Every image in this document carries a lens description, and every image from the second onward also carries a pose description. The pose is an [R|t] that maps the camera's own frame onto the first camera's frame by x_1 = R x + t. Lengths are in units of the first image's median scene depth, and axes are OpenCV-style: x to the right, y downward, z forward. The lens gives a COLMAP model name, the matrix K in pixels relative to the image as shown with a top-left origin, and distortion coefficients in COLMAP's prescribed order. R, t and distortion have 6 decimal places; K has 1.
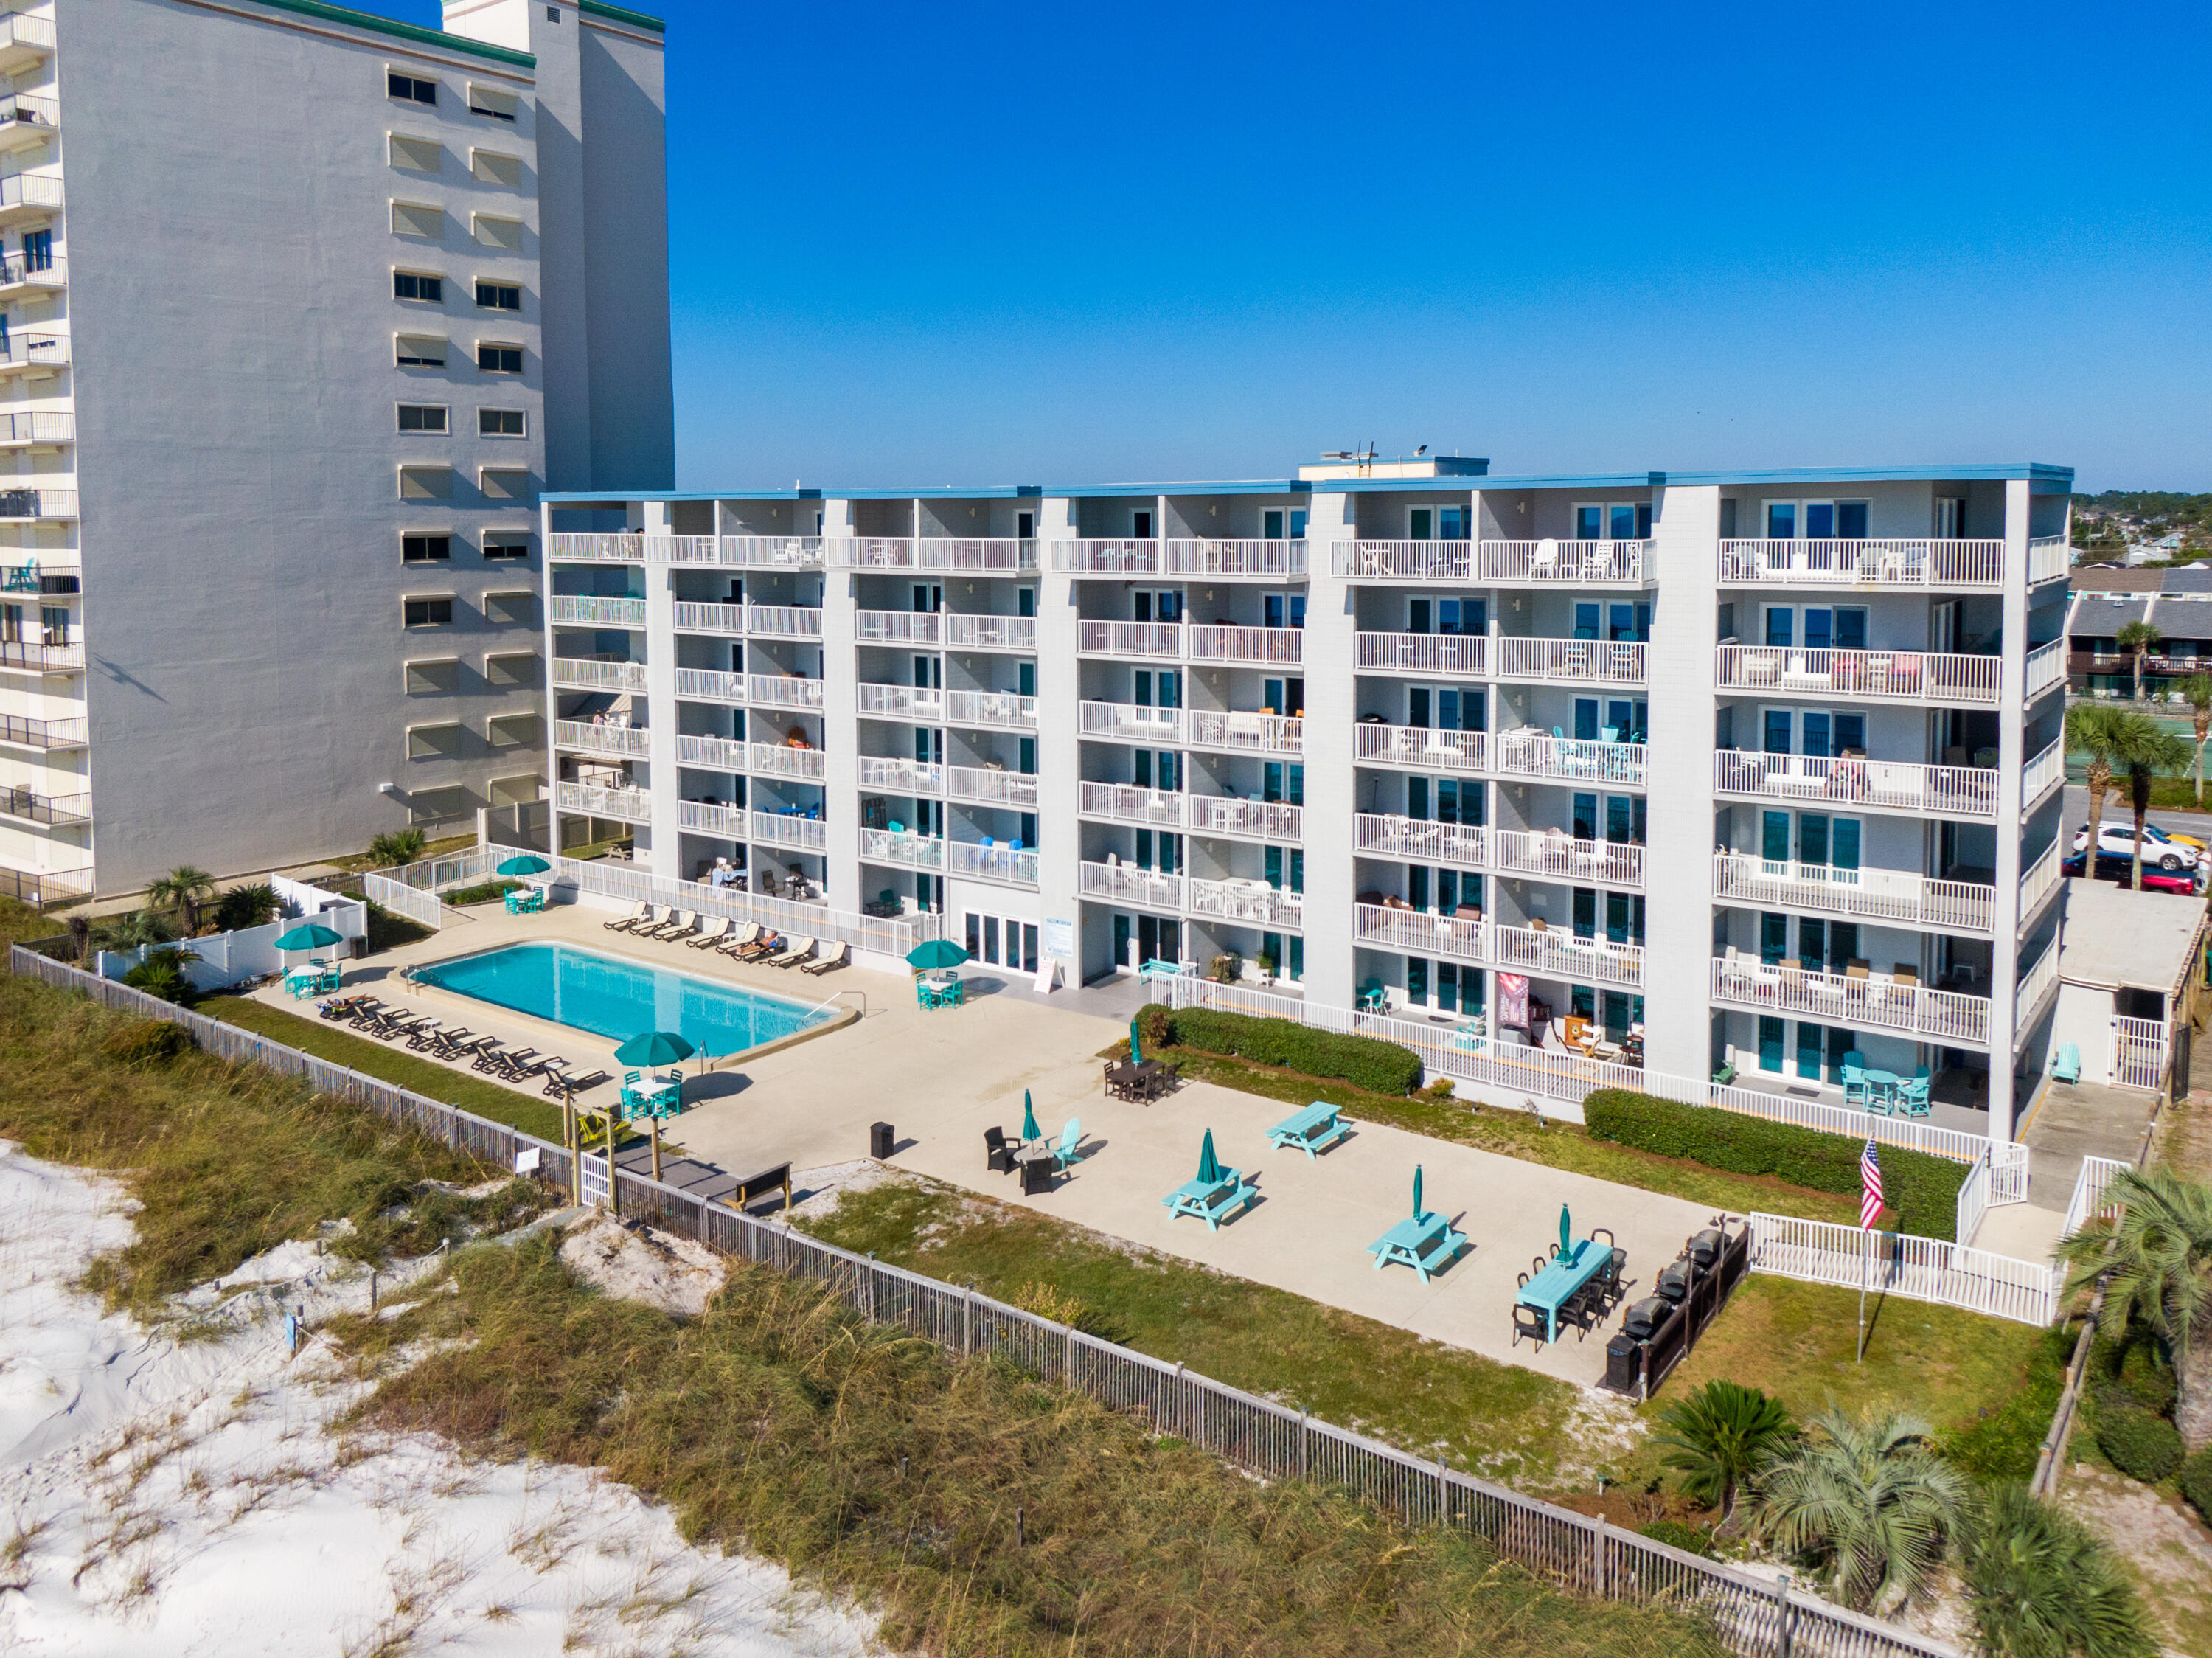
lens RADIAL K [[1651.1, 0, 1130.4], [0, 1651.1, 621.1], [0, 0, 1]] dist [-0.005664, 0.002600]
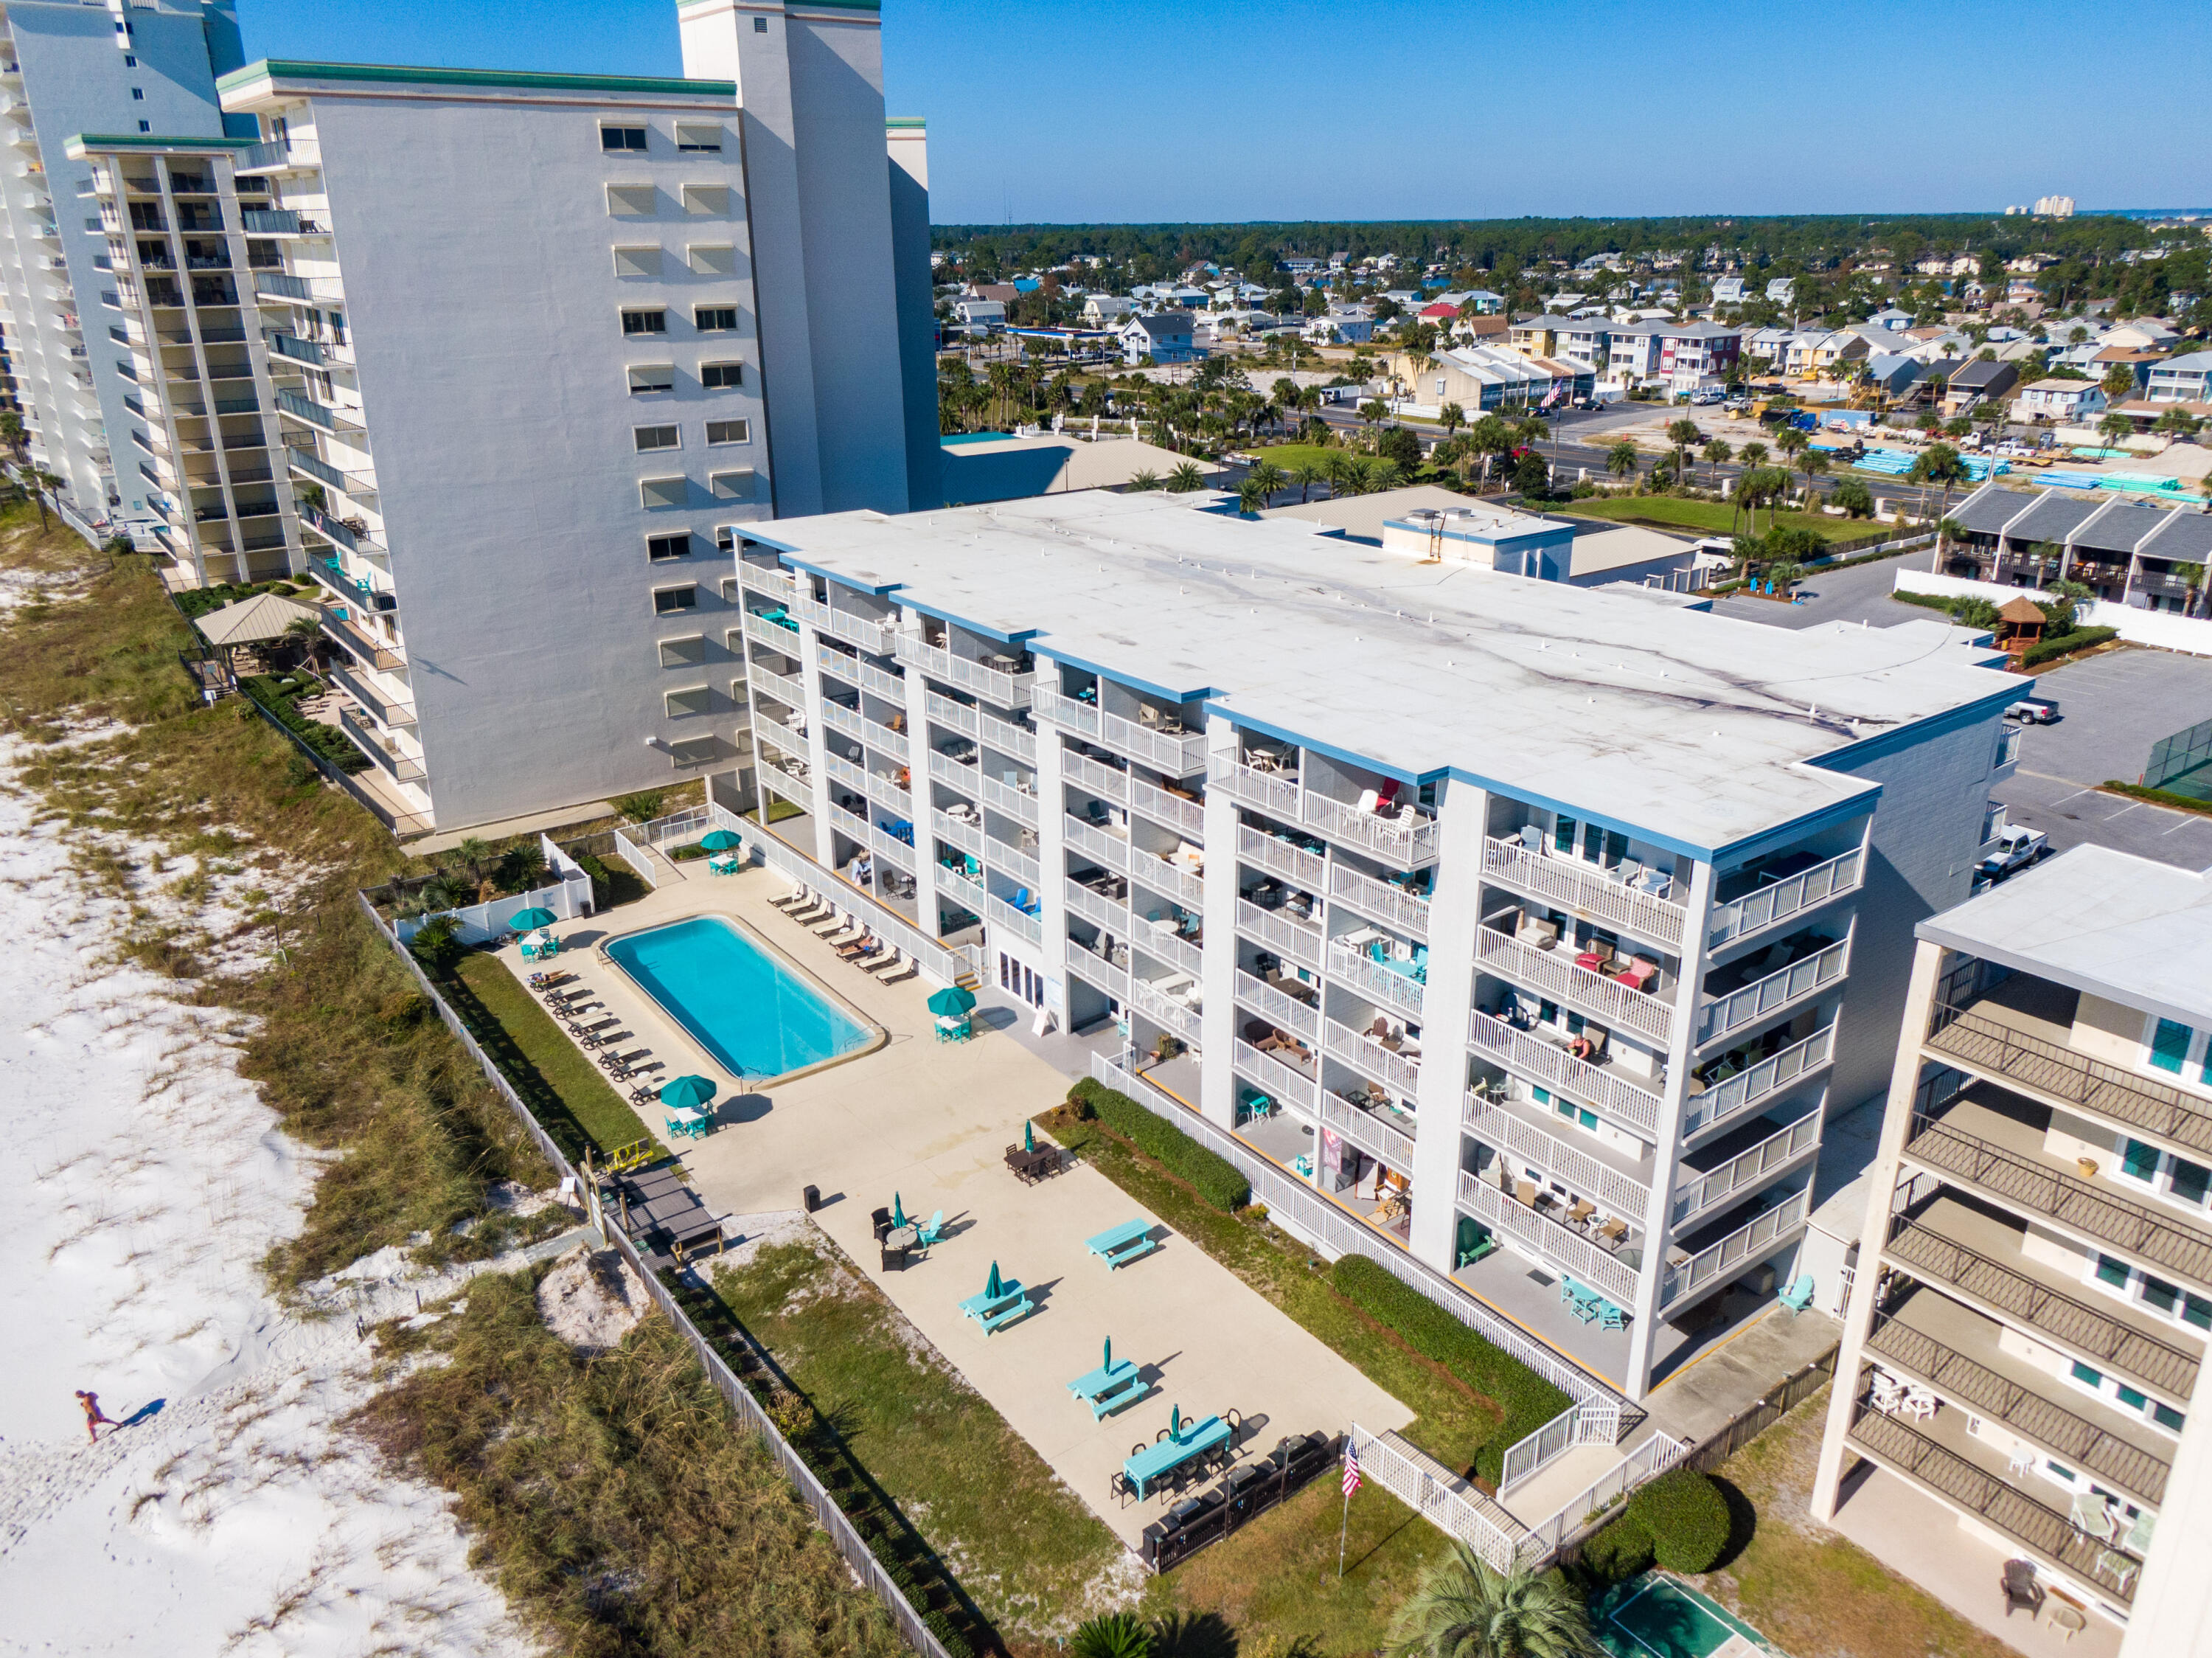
lens RADIAL K [[1572.5, 0, 1114.8], [0, 1572.5, 833.7], [0, 0, 1]] dist [-0.000800, -0.007911]
pose [[0.955551, 0.102067, -0.276596, 0.296874], [-0.014427, 0.953227, 0.301910, -0.261374], [0.294474, -0.284500, 0.912329, -0.013355]]
